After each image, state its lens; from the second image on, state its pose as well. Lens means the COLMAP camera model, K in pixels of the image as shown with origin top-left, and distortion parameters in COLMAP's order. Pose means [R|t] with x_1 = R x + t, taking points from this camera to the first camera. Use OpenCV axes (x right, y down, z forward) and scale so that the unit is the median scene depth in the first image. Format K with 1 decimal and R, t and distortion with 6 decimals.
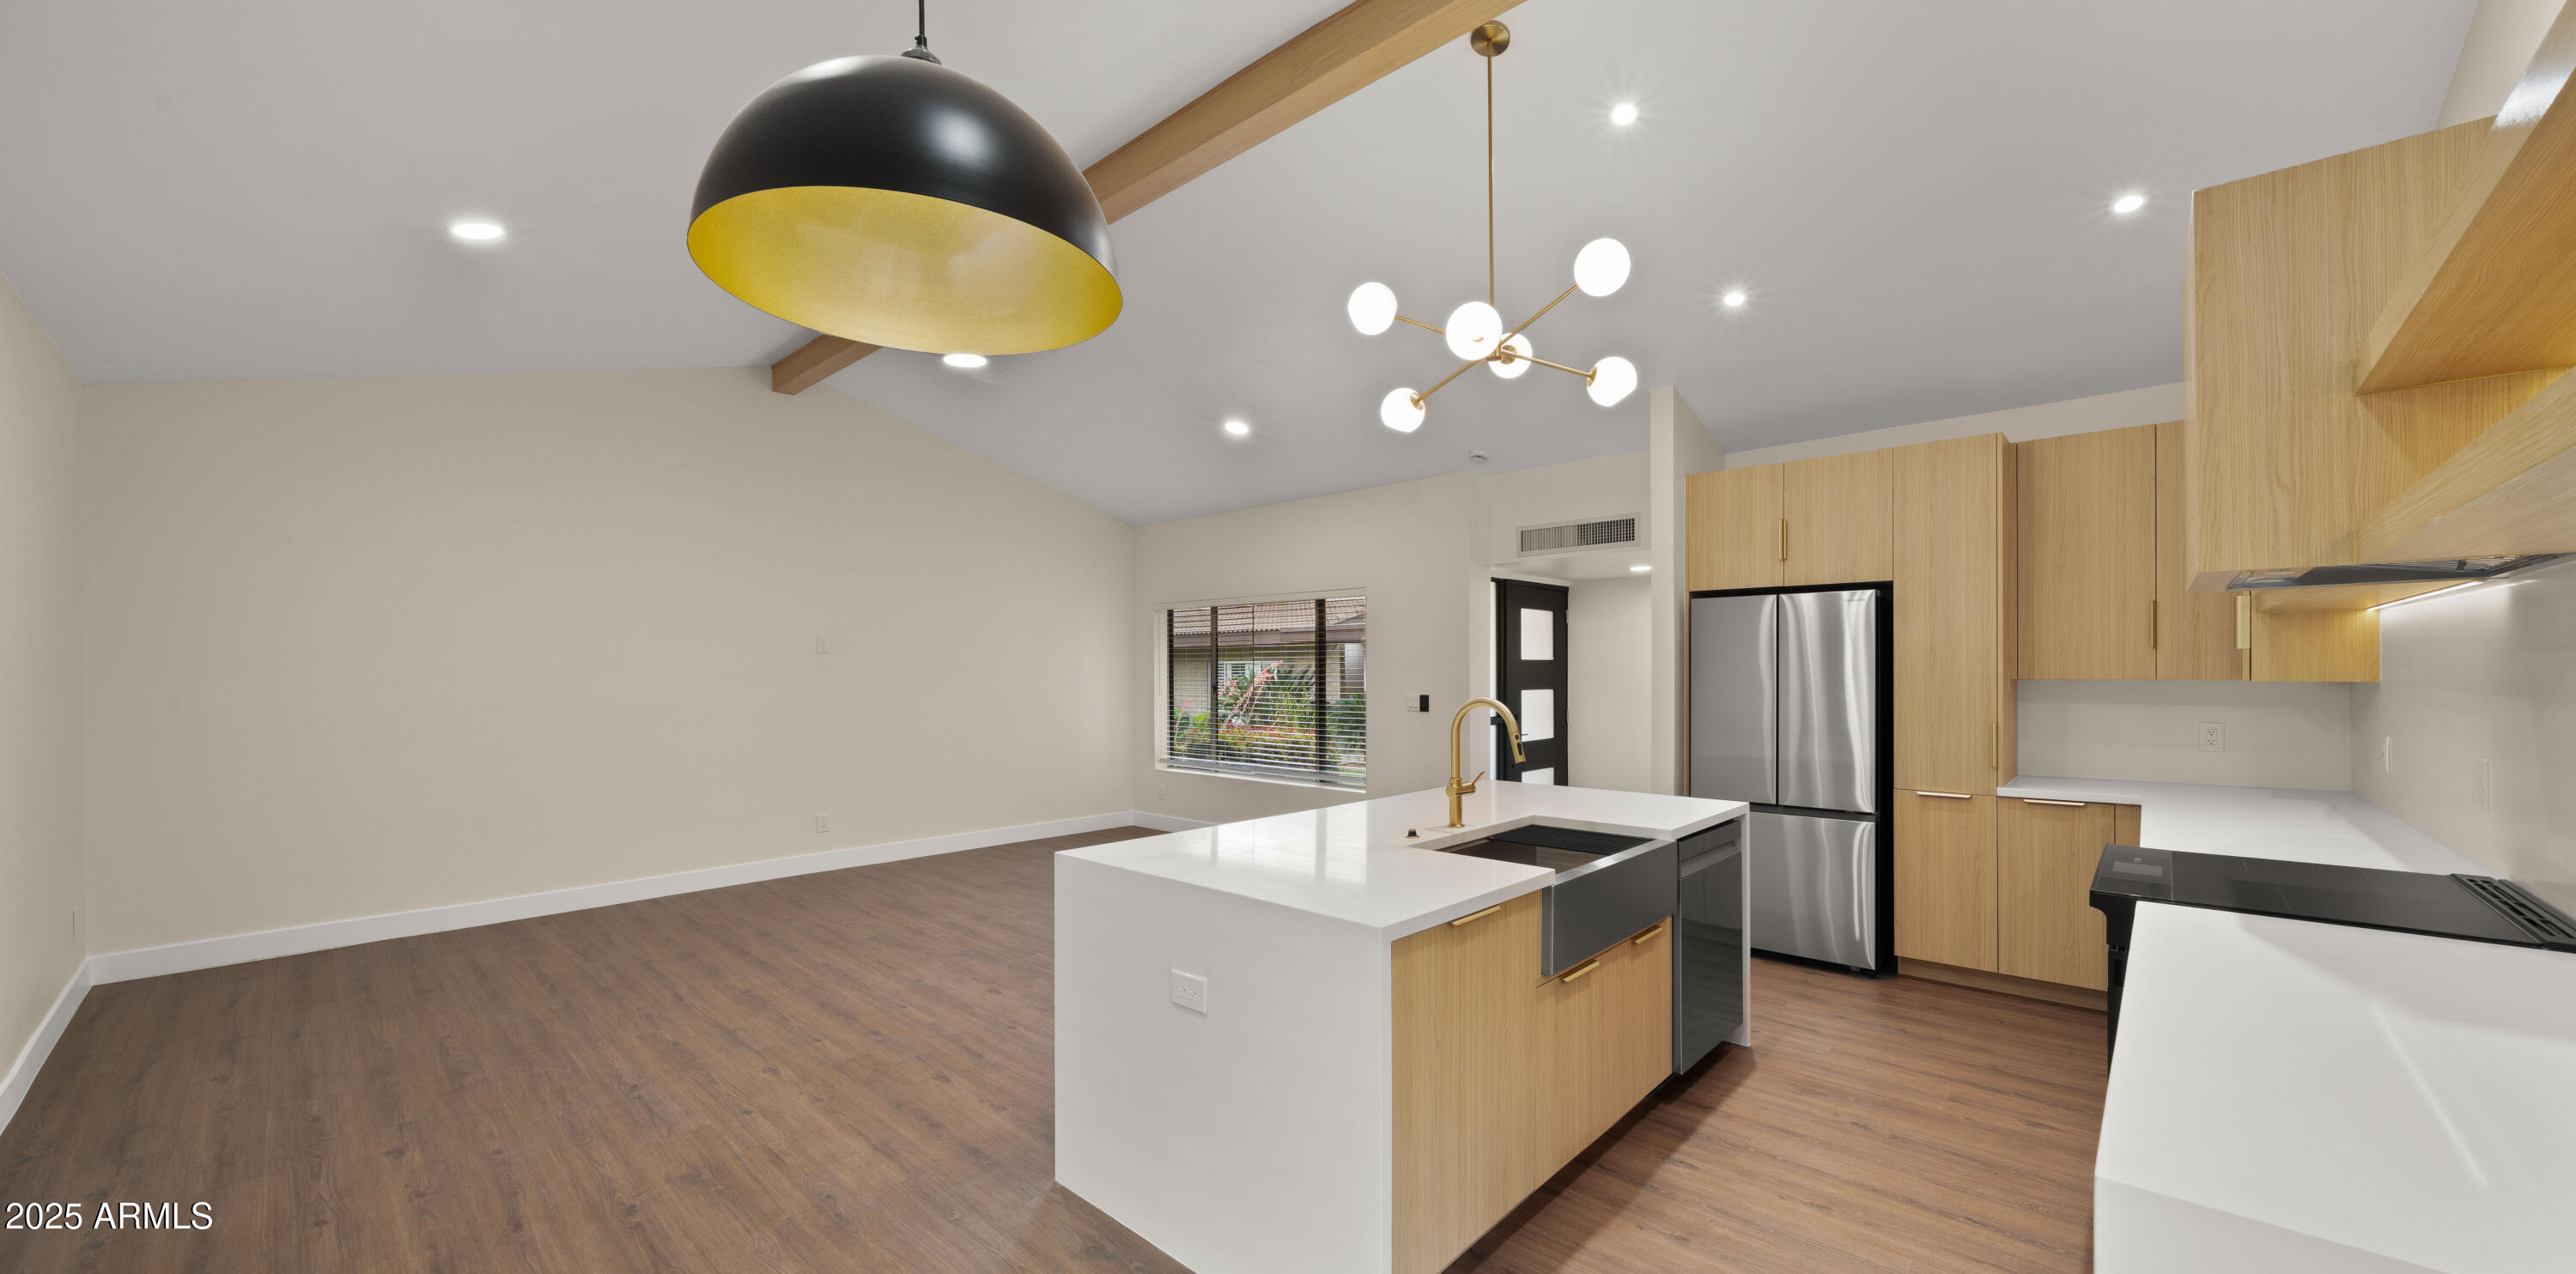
lens RADIAL K [[929.1, 0, 1290.4], [0, 929.1, 667.3], [0, 0, 1]] dist [-0.001331, -0.000097]
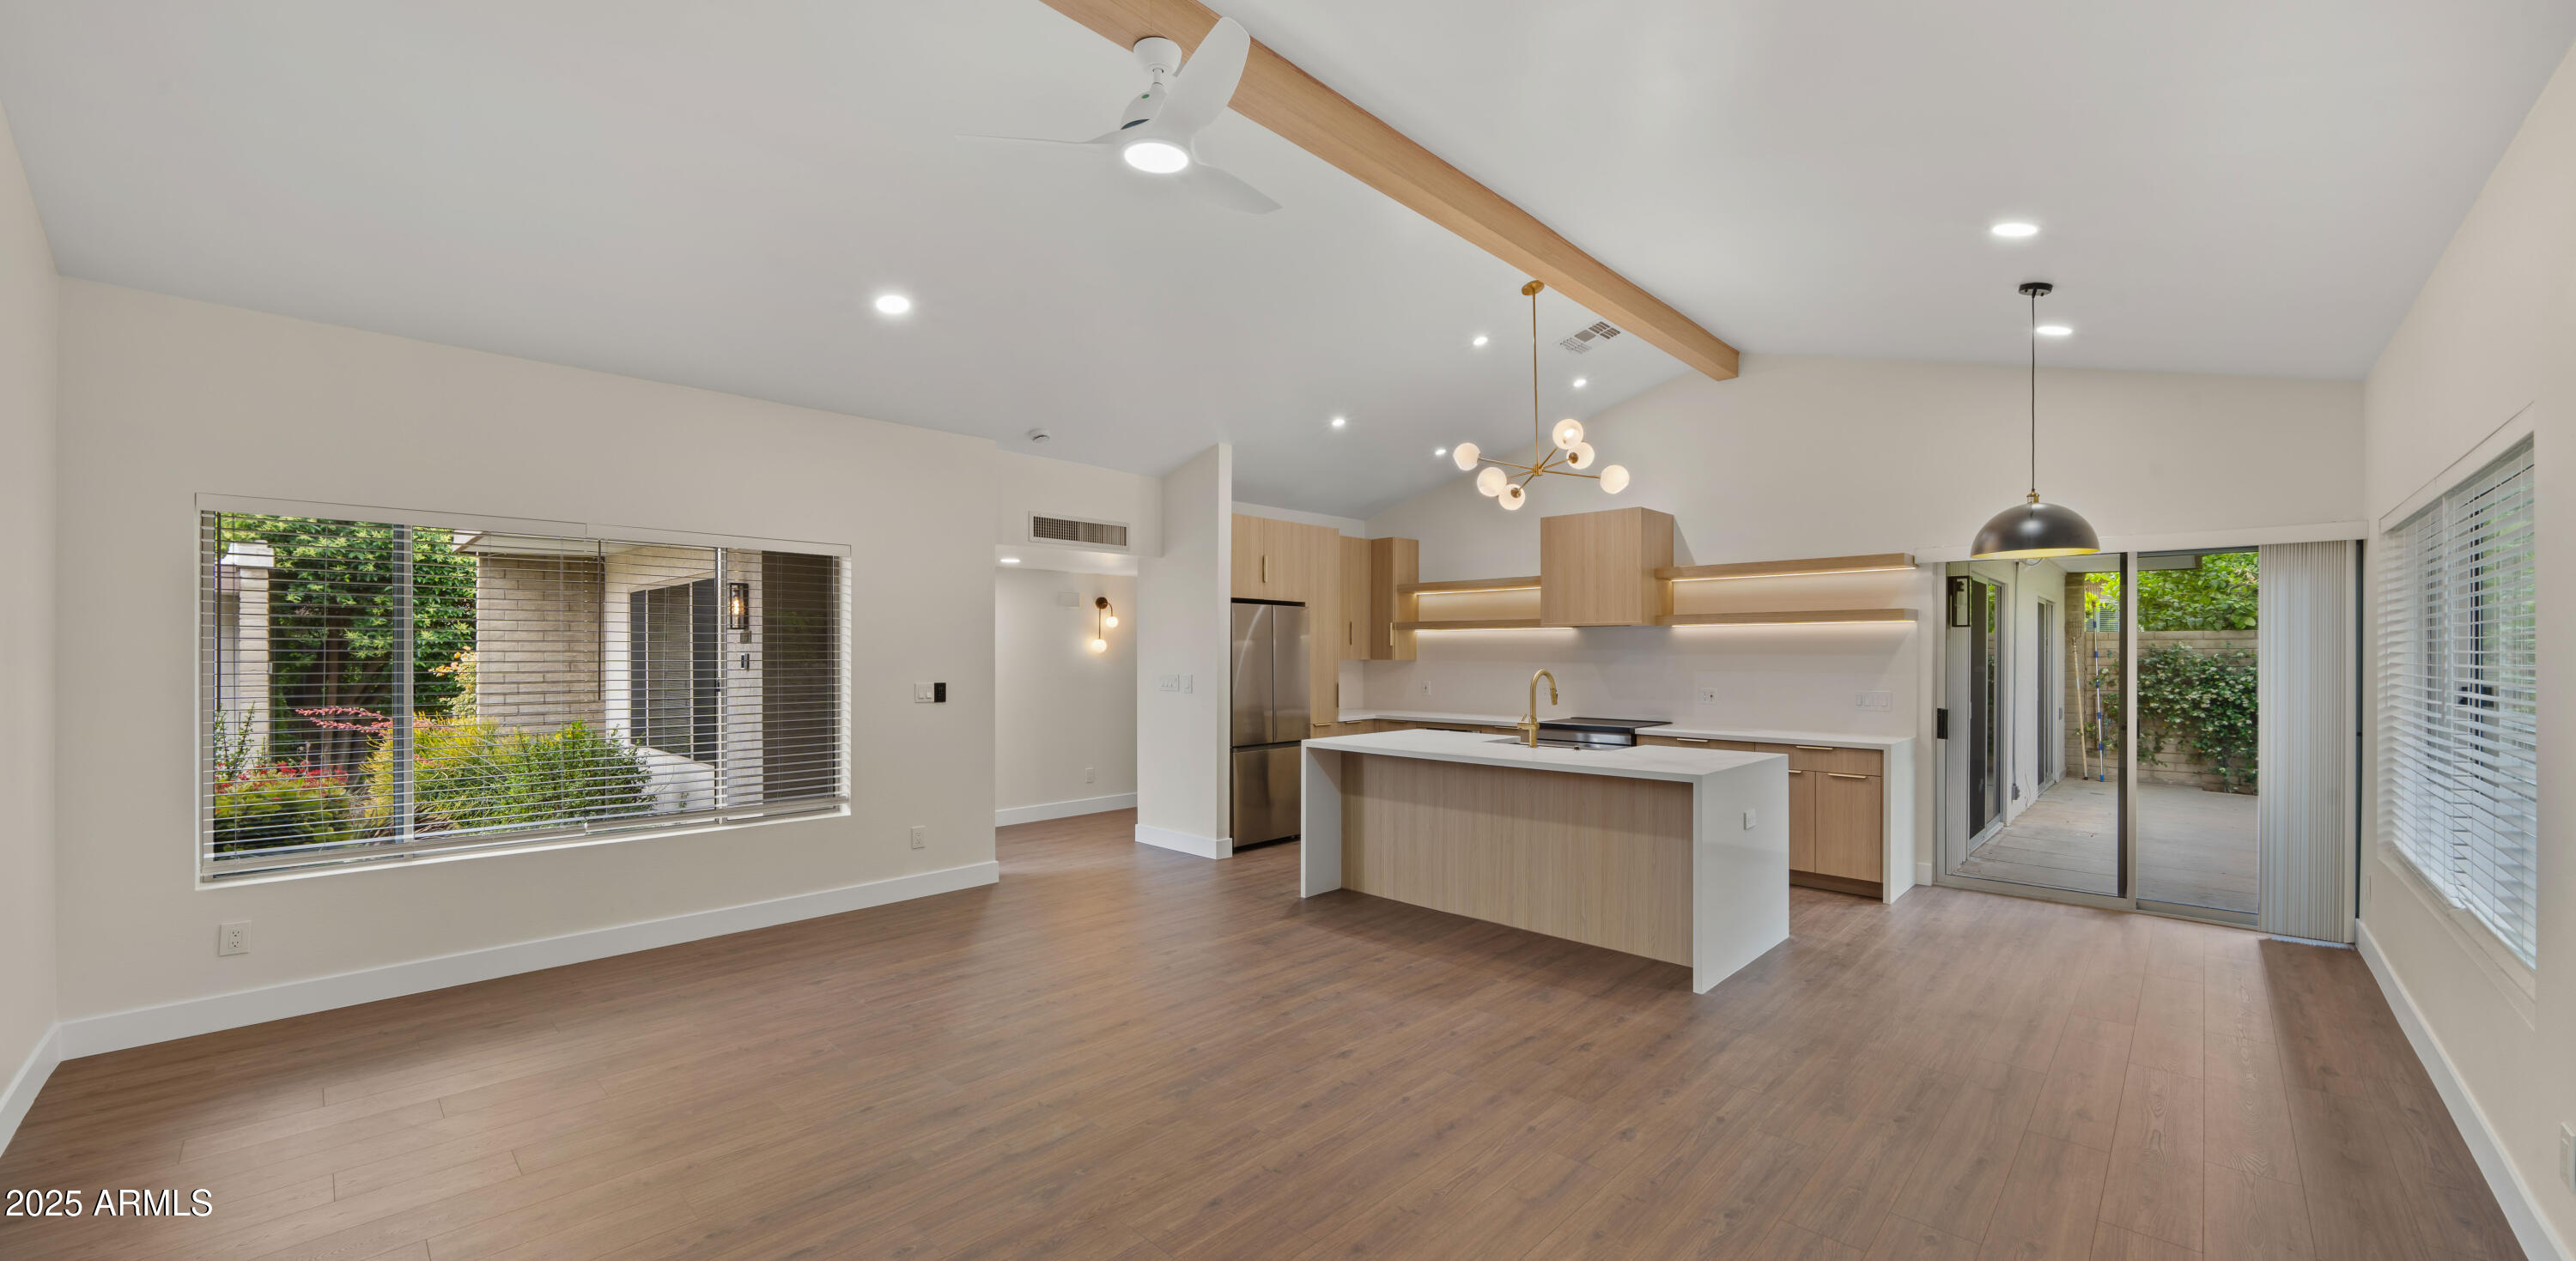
lens RADIAL K [[946.4, 0, 1284.6], [0, 946.4, 663.2], [0, 0, 1]] dist [0.000729, 0.000056]
pose [[0.027565, -0.005849, 0.999603, -1.257205], [-0.004362, 0.999973, 0.005972, 0.008740], [-0.999611, -0.004524, 0.027538, 1.144777]]
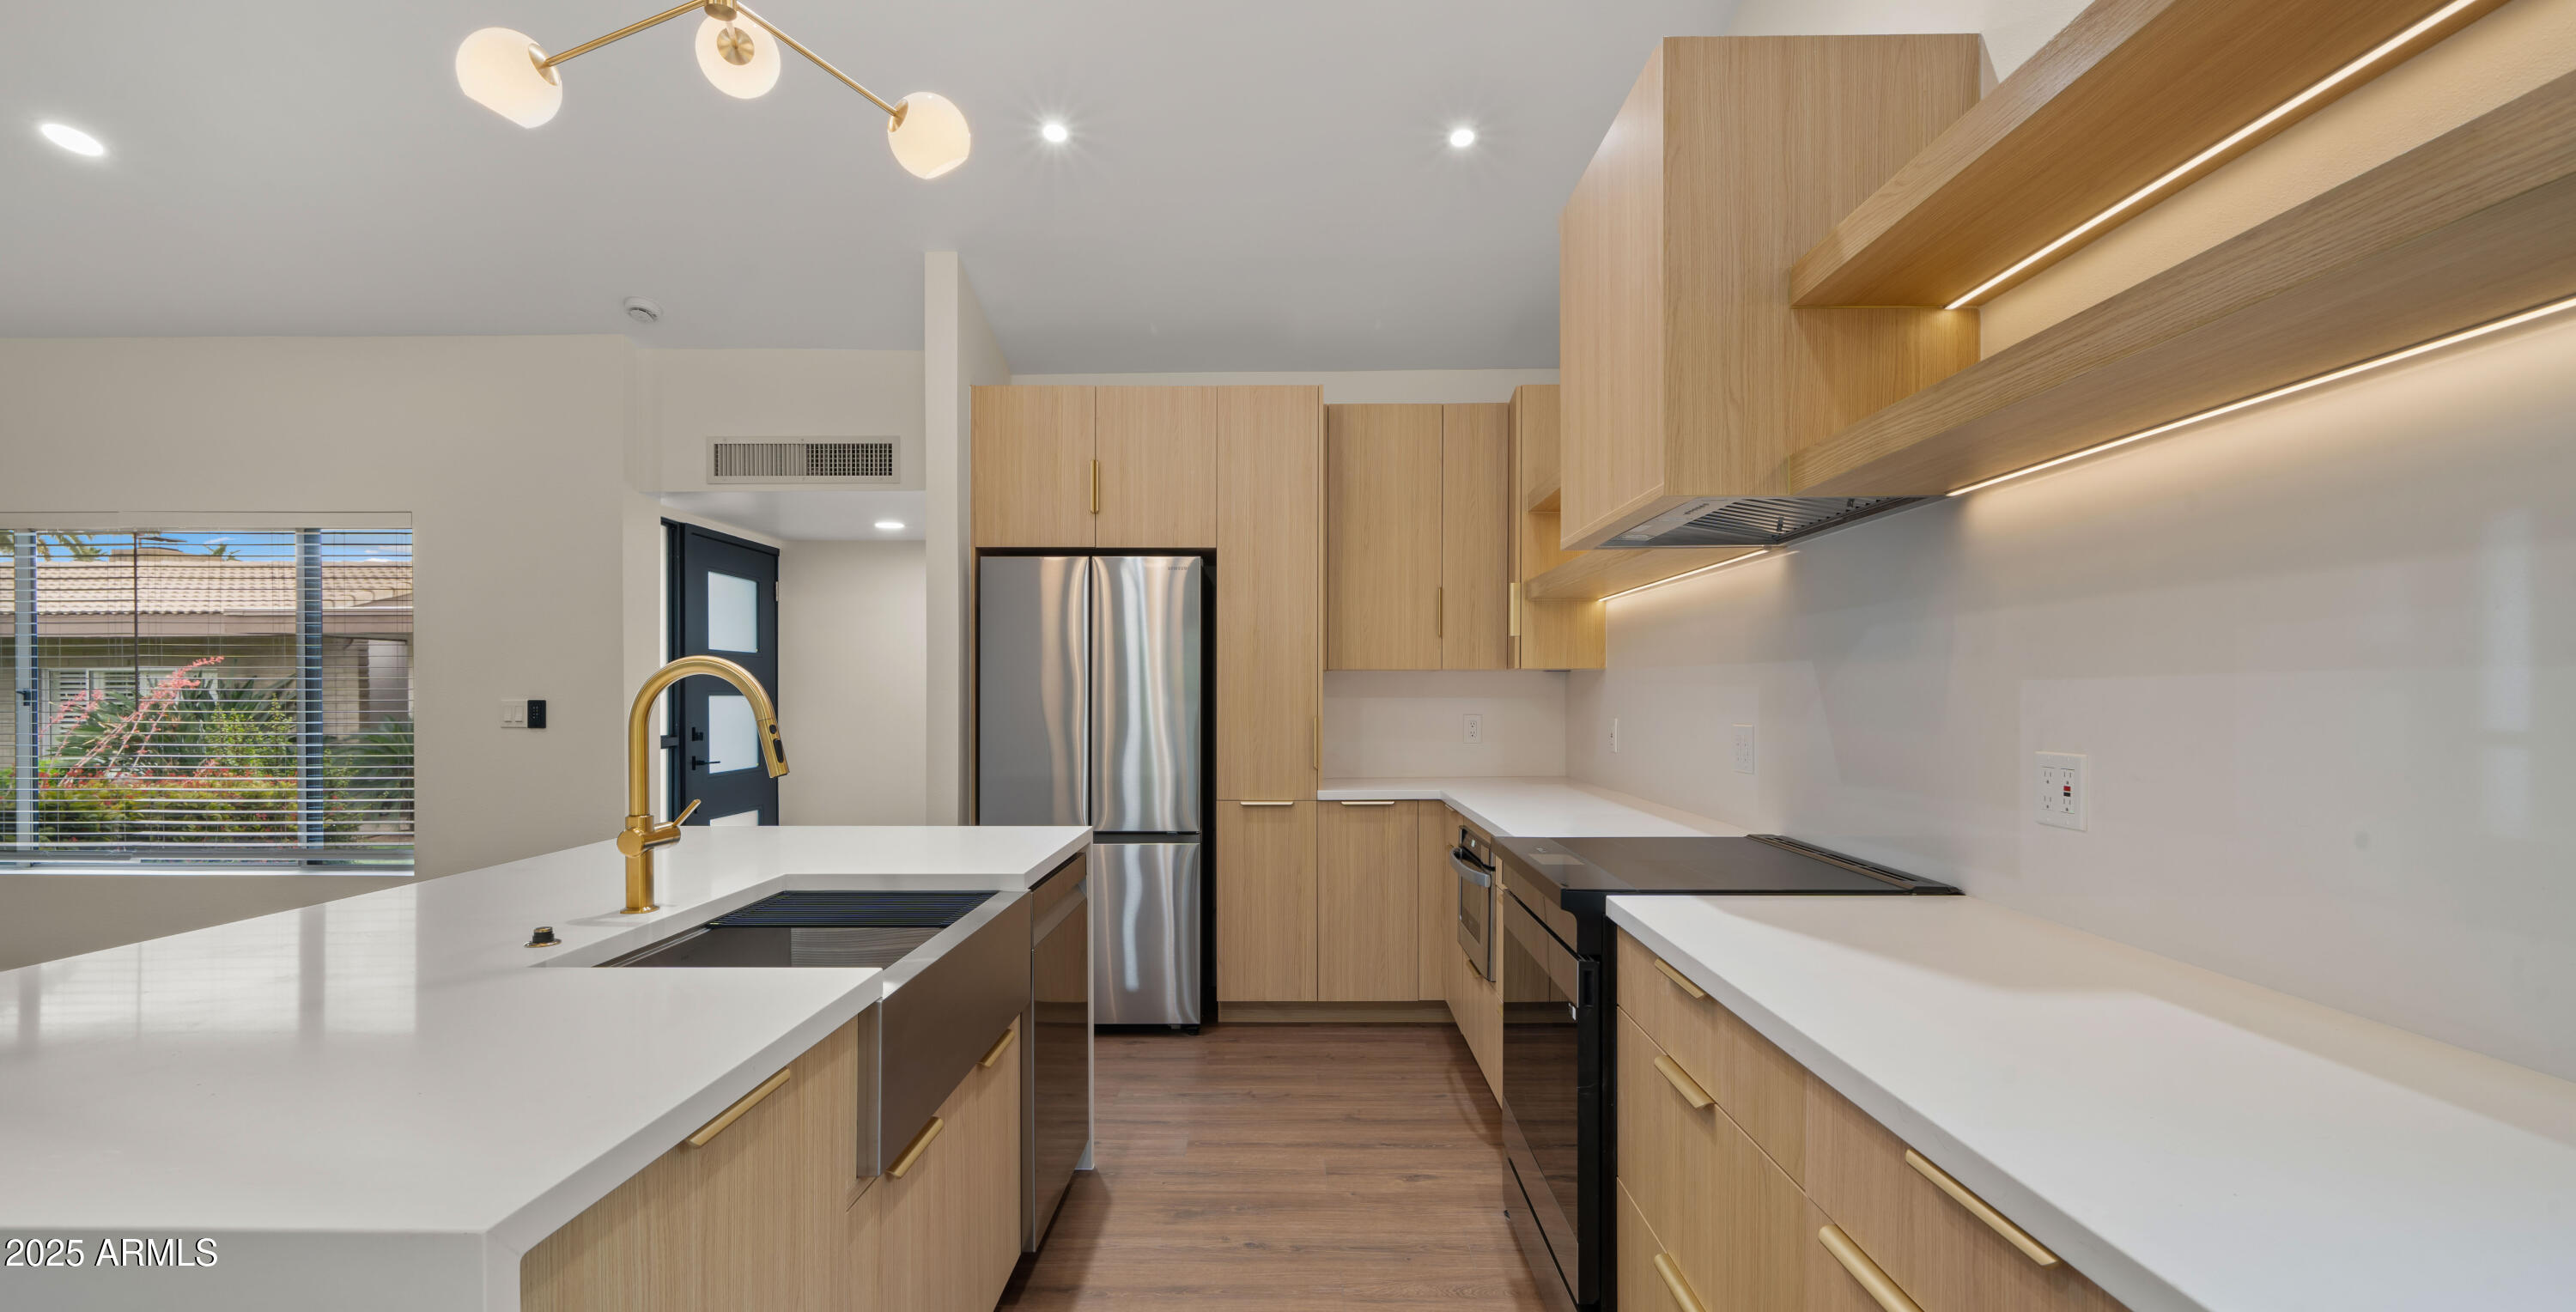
lens RADIAL K [[1149.3, 0, 1290.0], [0, 1149.3, 703.2], [0, 0, 1]] dist [0.001004, 0.000142]
pose [[0.742696, -0.003780, 0.669618, 0.015974], [-0.004718, 0.999930, 0.010877, 0.037367], [-0.669612, -0.011238, 0.742626, 0.224853]]
